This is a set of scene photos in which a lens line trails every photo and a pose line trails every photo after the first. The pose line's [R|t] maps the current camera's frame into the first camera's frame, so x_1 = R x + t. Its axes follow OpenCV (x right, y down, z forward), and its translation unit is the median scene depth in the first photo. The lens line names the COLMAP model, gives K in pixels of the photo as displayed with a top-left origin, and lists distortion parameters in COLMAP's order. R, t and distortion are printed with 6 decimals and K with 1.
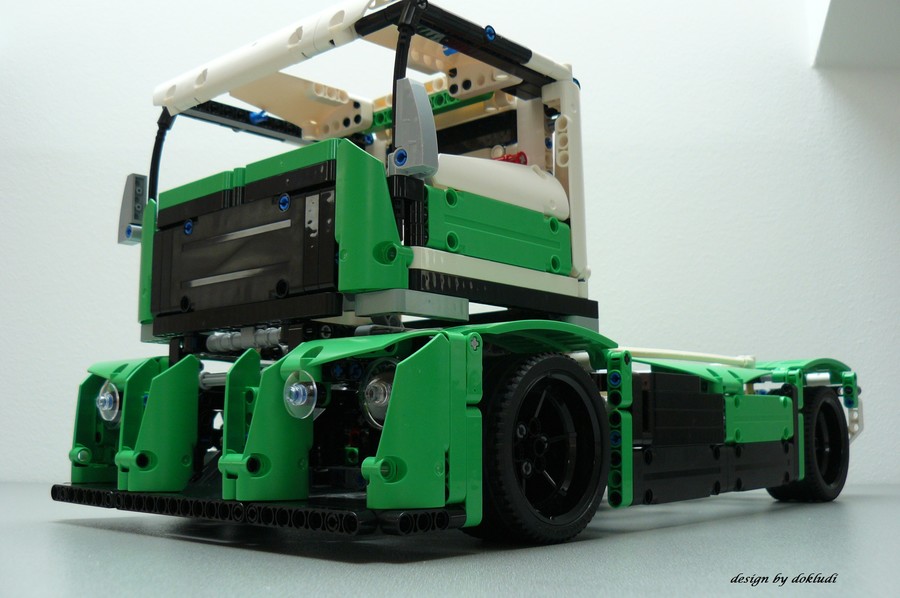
lens RADIAL K [[968.3, 0, 460.4], [0, 968.3, 302.7], [0, 0, 1]] dist [-0.188143, 0.186034]
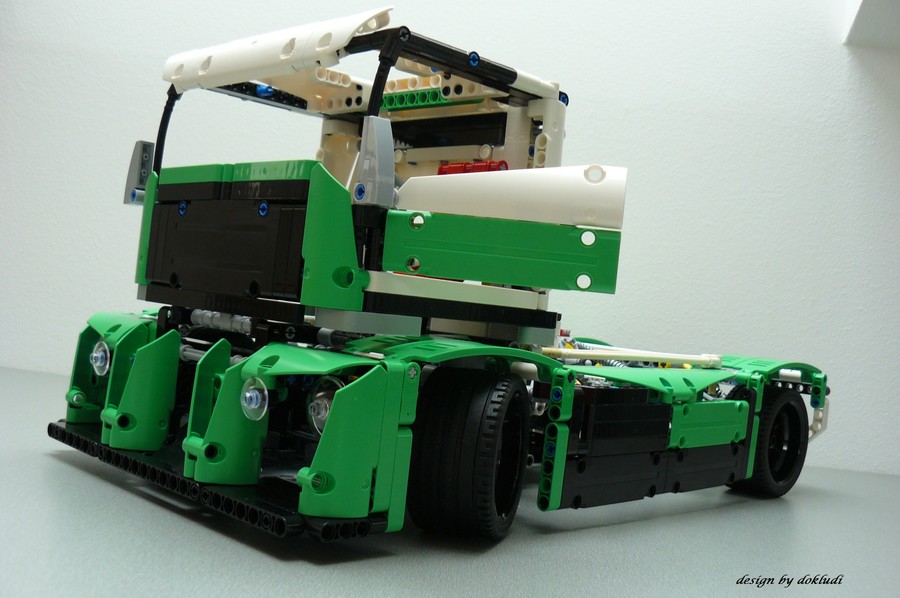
lens RADIAL K [[968.3, 0, 460.4], [0, 968.3, 302.7], [0, 0, 1]] dist [-0.188143, 0.186034]
pose [[0.993272, 0.108241, -0.041170, 0.082777], [-0.102367, 0.986874, 0.124900, -0.139965], [0.054149, -0.119845, 0.991315, -0.063235]]
